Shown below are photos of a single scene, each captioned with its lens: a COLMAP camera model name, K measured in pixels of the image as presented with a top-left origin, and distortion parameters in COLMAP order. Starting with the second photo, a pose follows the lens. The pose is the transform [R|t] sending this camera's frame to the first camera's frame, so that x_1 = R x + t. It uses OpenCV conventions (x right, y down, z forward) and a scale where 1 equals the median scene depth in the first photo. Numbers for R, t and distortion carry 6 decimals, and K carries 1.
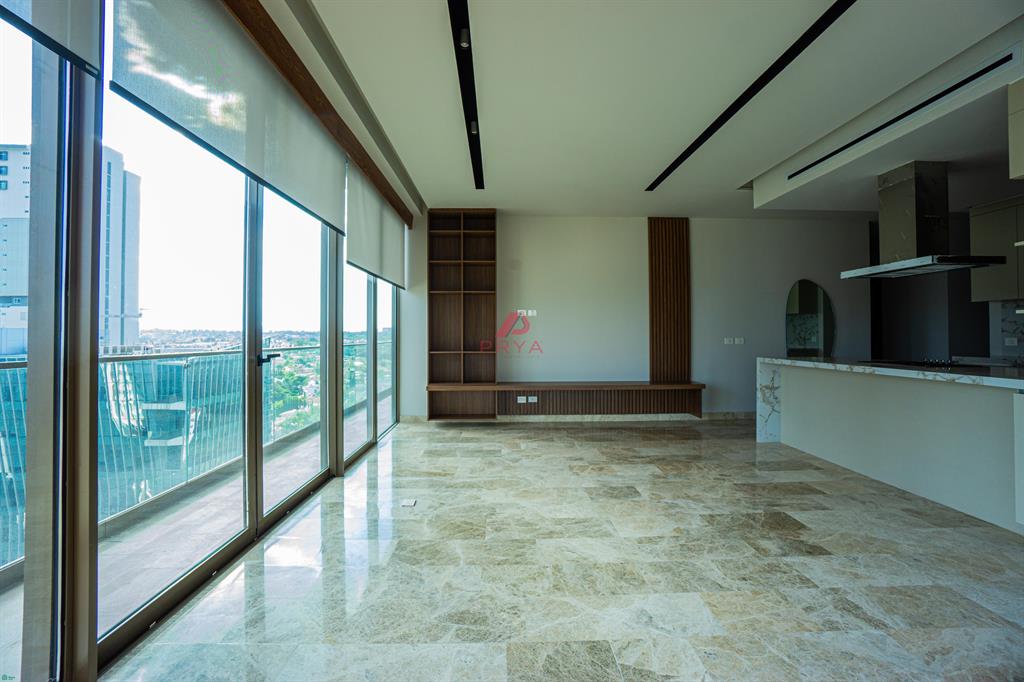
lens RADIAL K [[447.9, 0, 511.3], [0, 447.9, 330.7], [0, 0, 1]] dist [-0.062839, 0.023084]
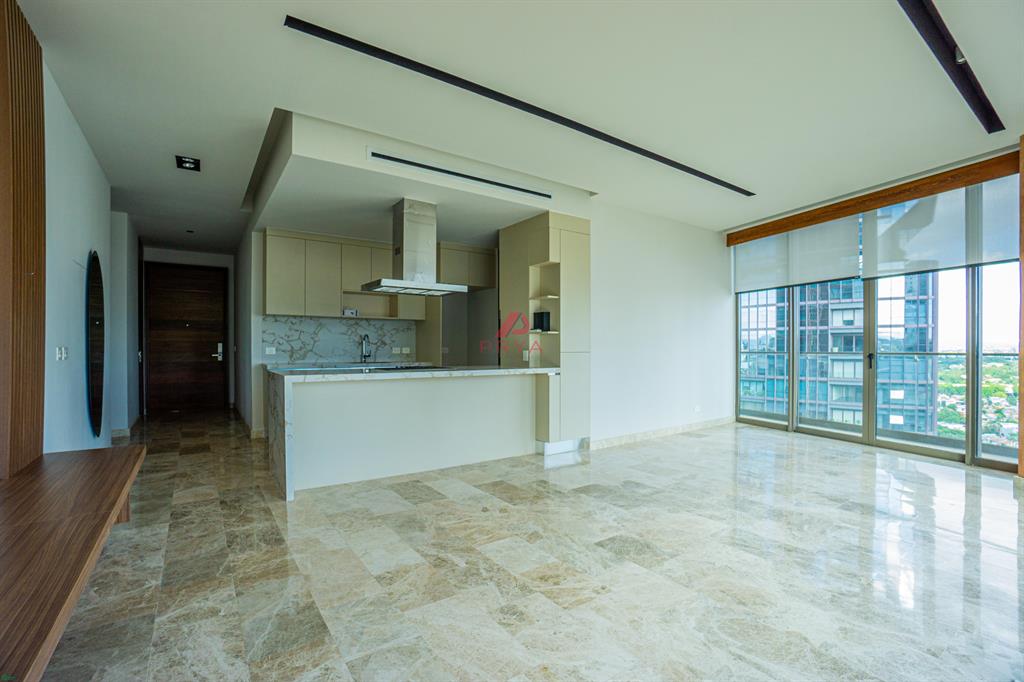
lens RADIAL K [[459.1, 0, 514.5], [0, 459.1, 348.8], [0, 0, 1]] dist [-0.058273, 0.026325]
pose [[-0.558052, -0.001321, 0.829805, -0.324418], [-0.010041, 0.999936, -0.005161, 0.031054], [-0.829745, -0.011213, -0.558029, 1.752108]]
